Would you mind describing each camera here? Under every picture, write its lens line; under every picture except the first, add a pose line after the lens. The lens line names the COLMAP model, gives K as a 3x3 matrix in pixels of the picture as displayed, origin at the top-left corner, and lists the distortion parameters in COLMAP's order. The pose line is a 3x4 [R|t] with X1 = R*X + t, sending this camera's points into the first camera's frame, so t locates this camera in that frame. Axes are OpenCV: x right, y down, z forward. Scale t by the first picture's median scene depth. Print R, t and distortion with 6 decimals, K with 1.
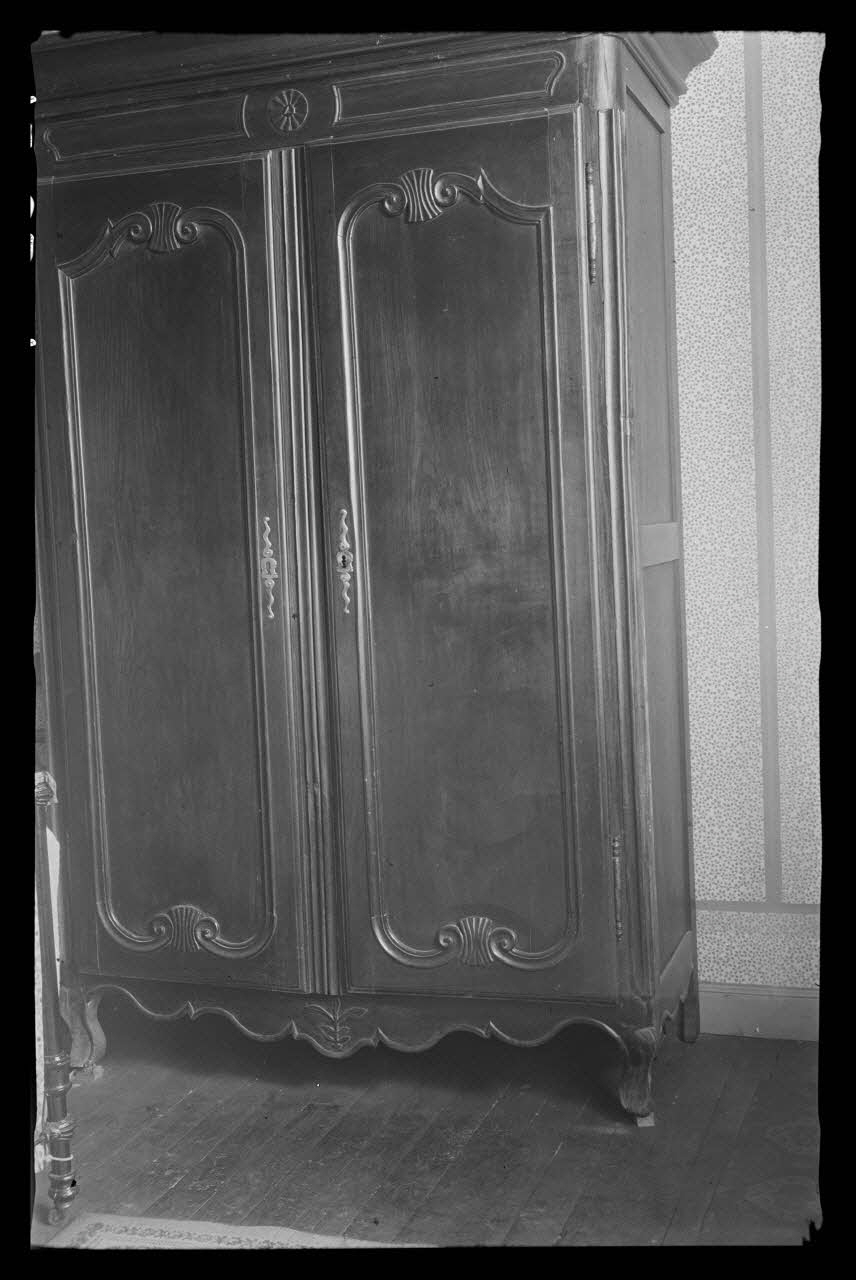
lens RADIAL K [[1581.8, 0, 428.0], [0, 1581.8, 640.0], [0, 0, 1]] dist [0.025153, -0.028639]
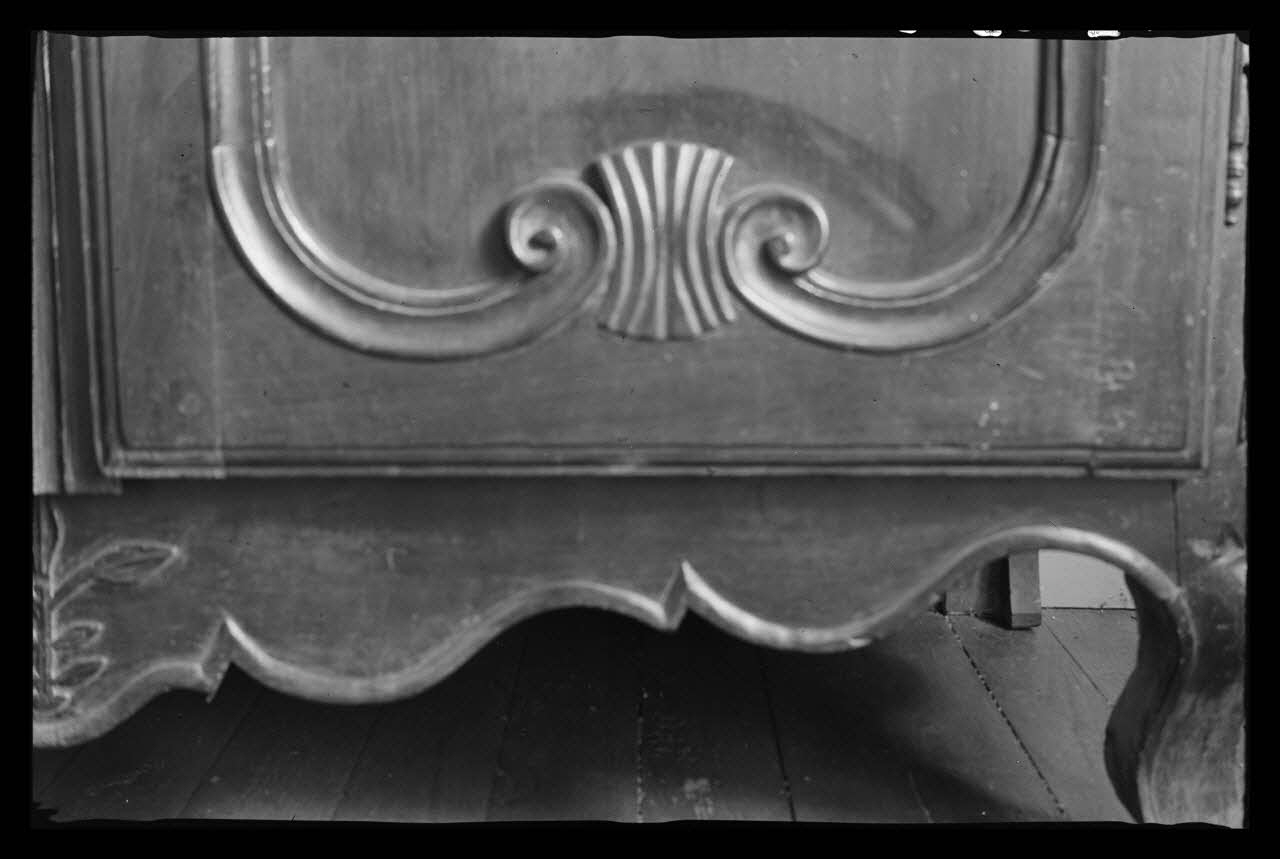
lens RADIAL K [[1581.8, 0, 640.0], [0, 1581.8, 429.5], [0, 0, 1]] dist [0.025153, -0.028639]
pose [[0.940988, -0.007836, 0.338350, -0.055474], [-0.022332, 0.996116, 0.085177, 0.194378], [-0.337703, -0.087706, 0.937157, 0.751684]]
